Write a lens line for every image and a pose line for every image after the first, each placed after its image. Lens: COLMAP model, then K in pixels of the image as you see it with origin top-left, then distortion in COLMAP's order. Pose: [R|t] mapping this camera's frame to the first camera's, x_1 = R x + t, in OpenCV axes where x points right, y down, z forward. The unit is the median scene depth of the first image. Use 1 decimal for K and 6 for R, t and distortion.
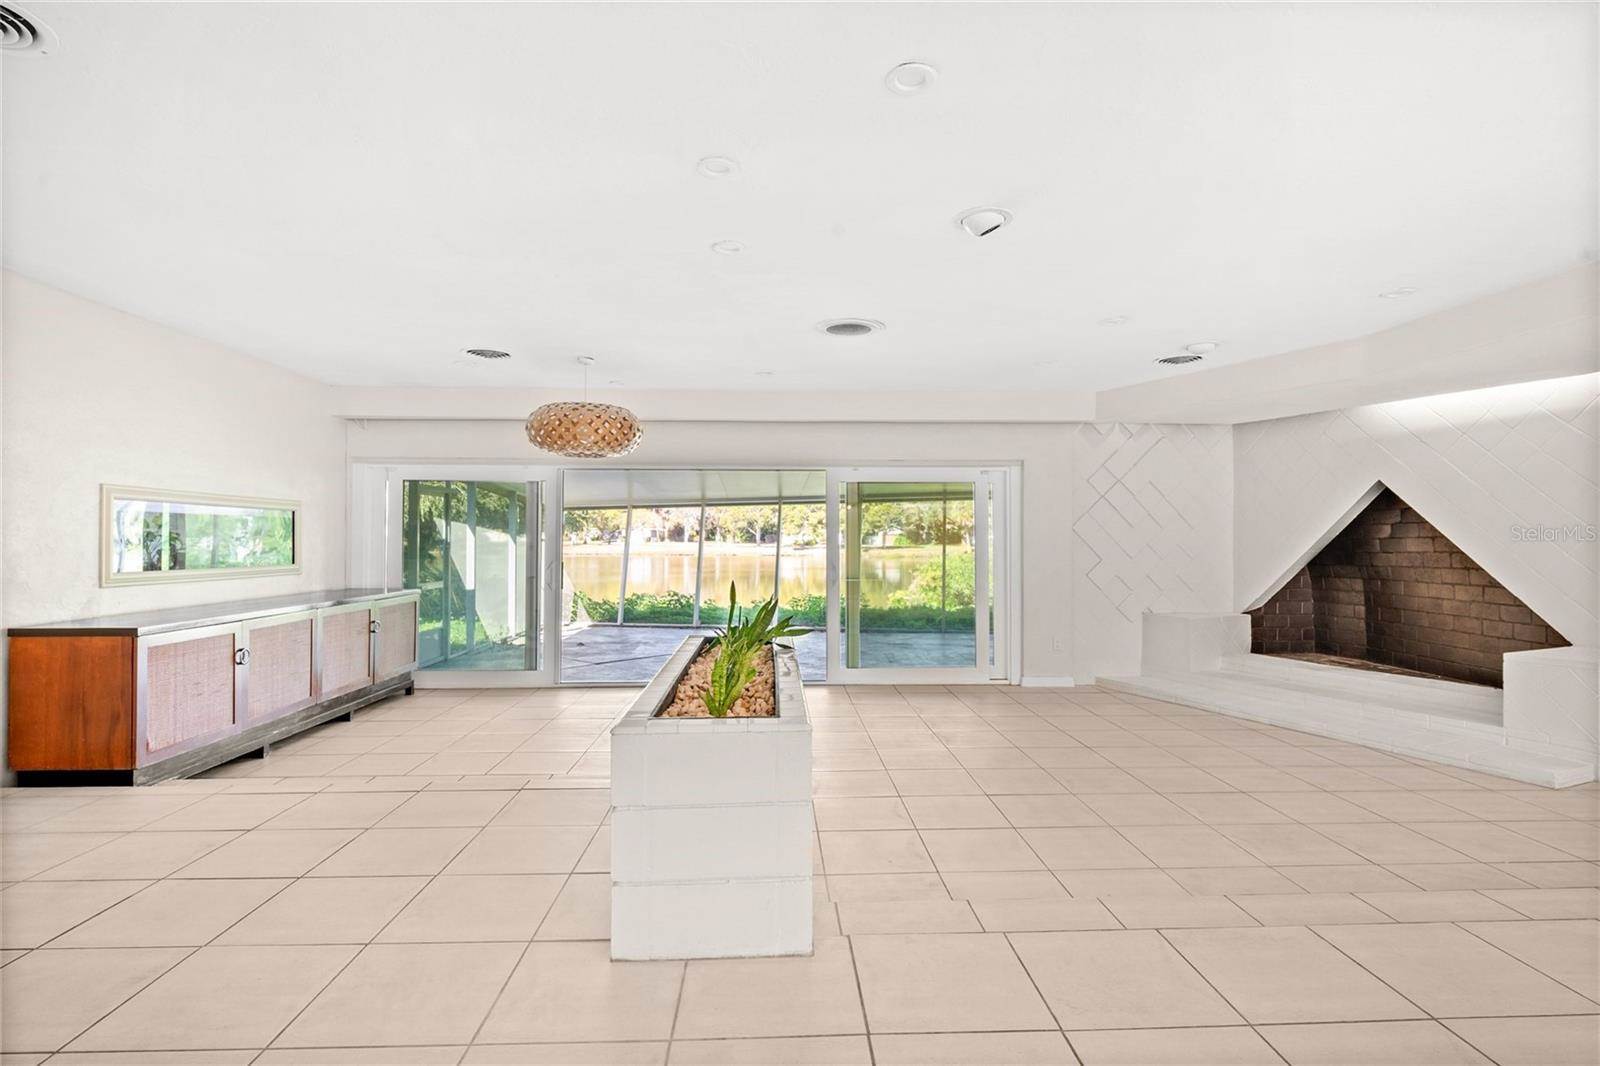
lens RADIAL K [[782.9, 0, 800.0], [0, 782.9, 533.0], [0, 0, 1]] dist [-0.001908, -0.000170]
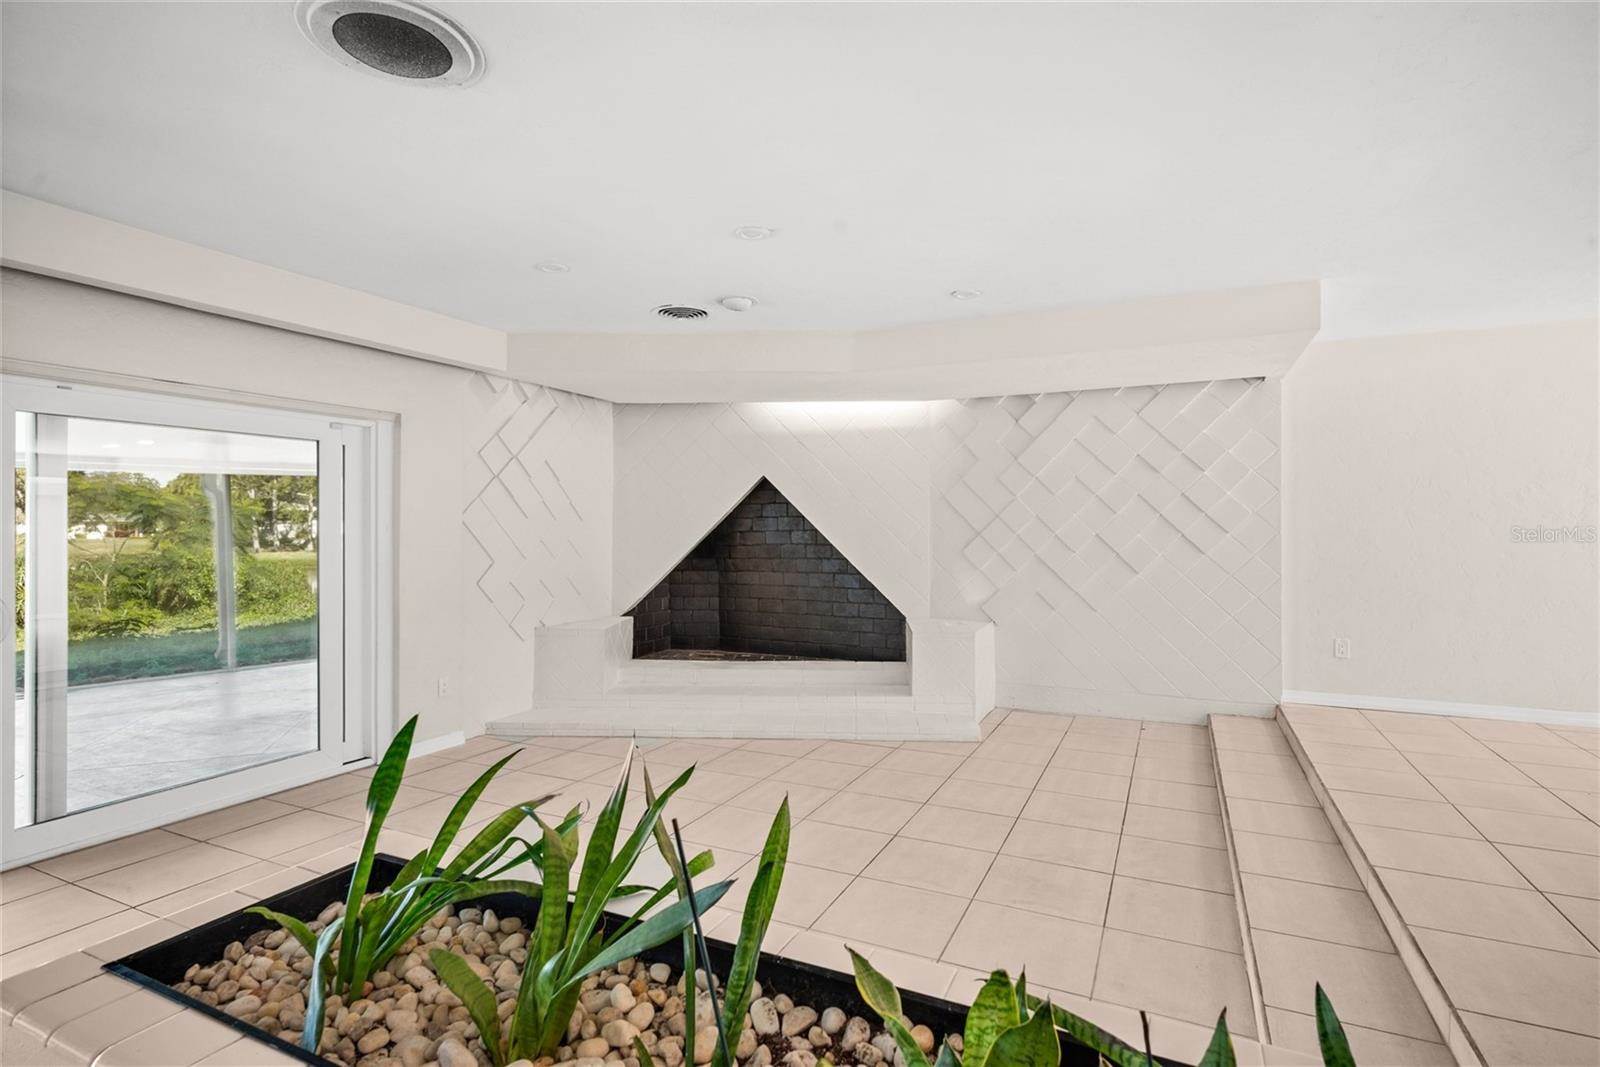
lens RADIAL K [[787.6, 0, 802.8], [0, 787.6, 522.7], [0, 0, 1]] dist [-0.002521, -0.000201]
pose [[0.467464, 0.004570, 0.884000, -0.142316], [-0.004769, 0.999985, -0.002647, -0.002412], [-0.883999, -0.002978, 0.467479, 0.419445]]
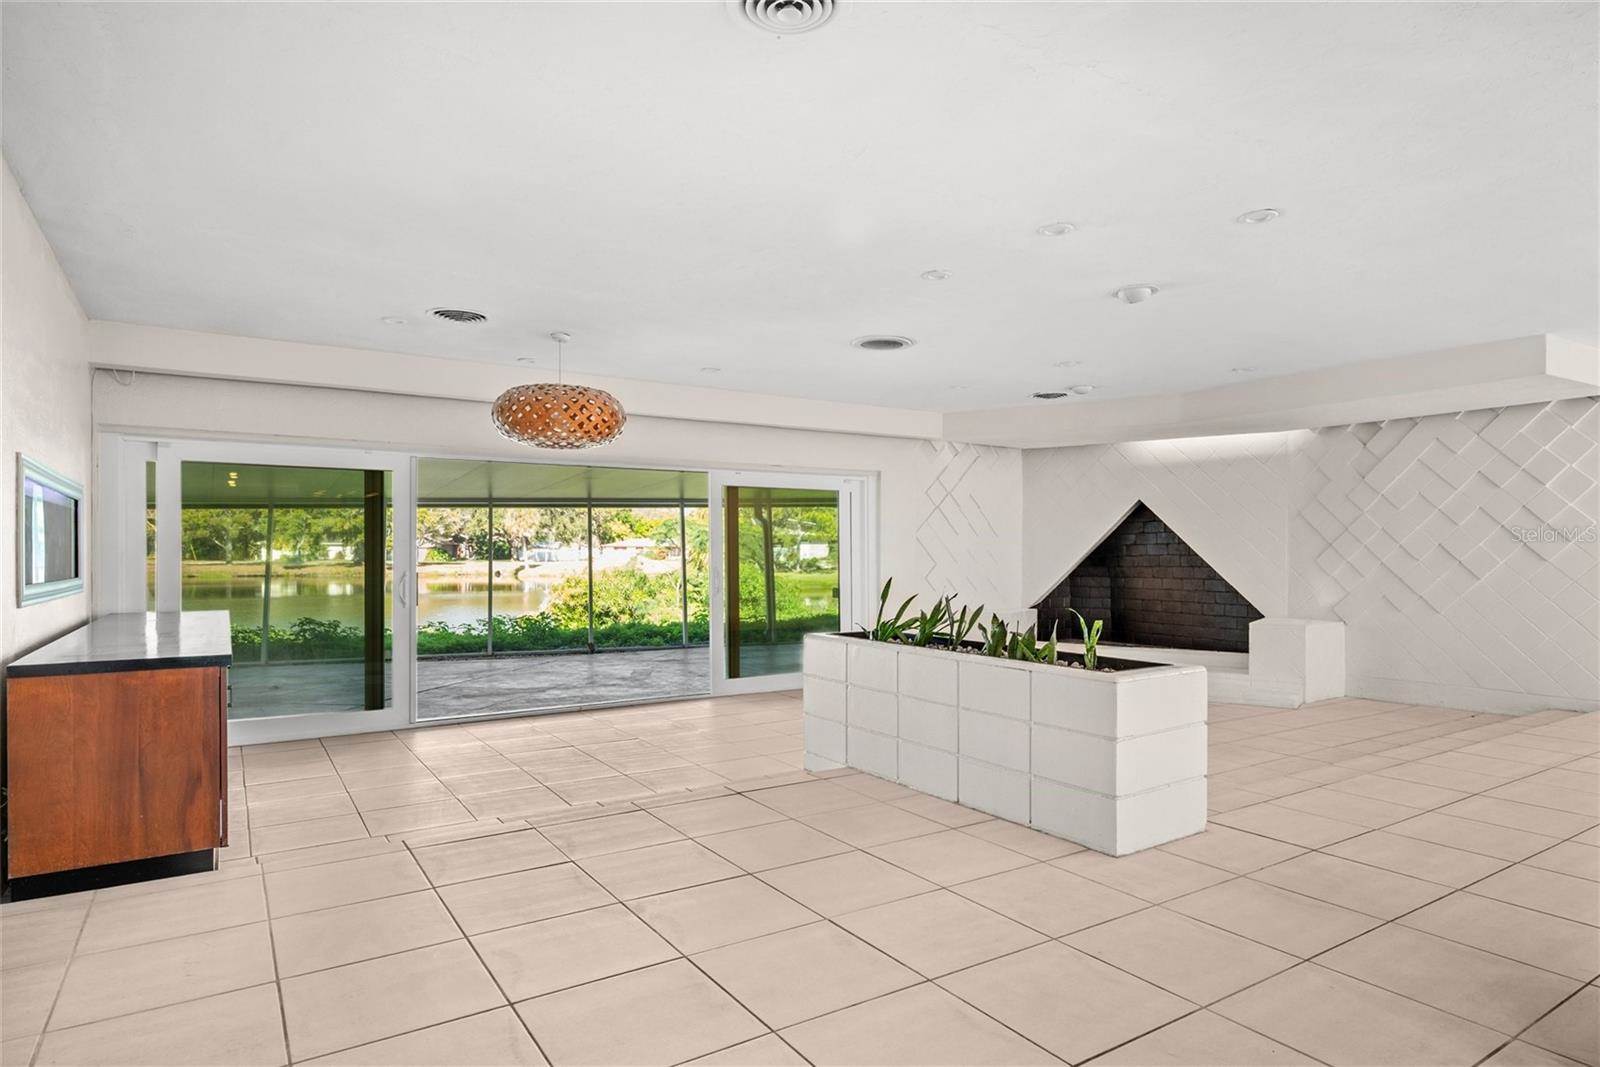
lens RADIAL K [[905.0, 0, 805.9], [0, 905.0, 554.8], [0, 0, 1]] dist [-0.003190, -0.000323]
pose [[0.858708, -0.002989, 0.512456, -0.453795], [-0.001595, 0.999963, 0.008505, 0.010893], [-0.512462, -0.008121, 0.858671, -0.005437]]
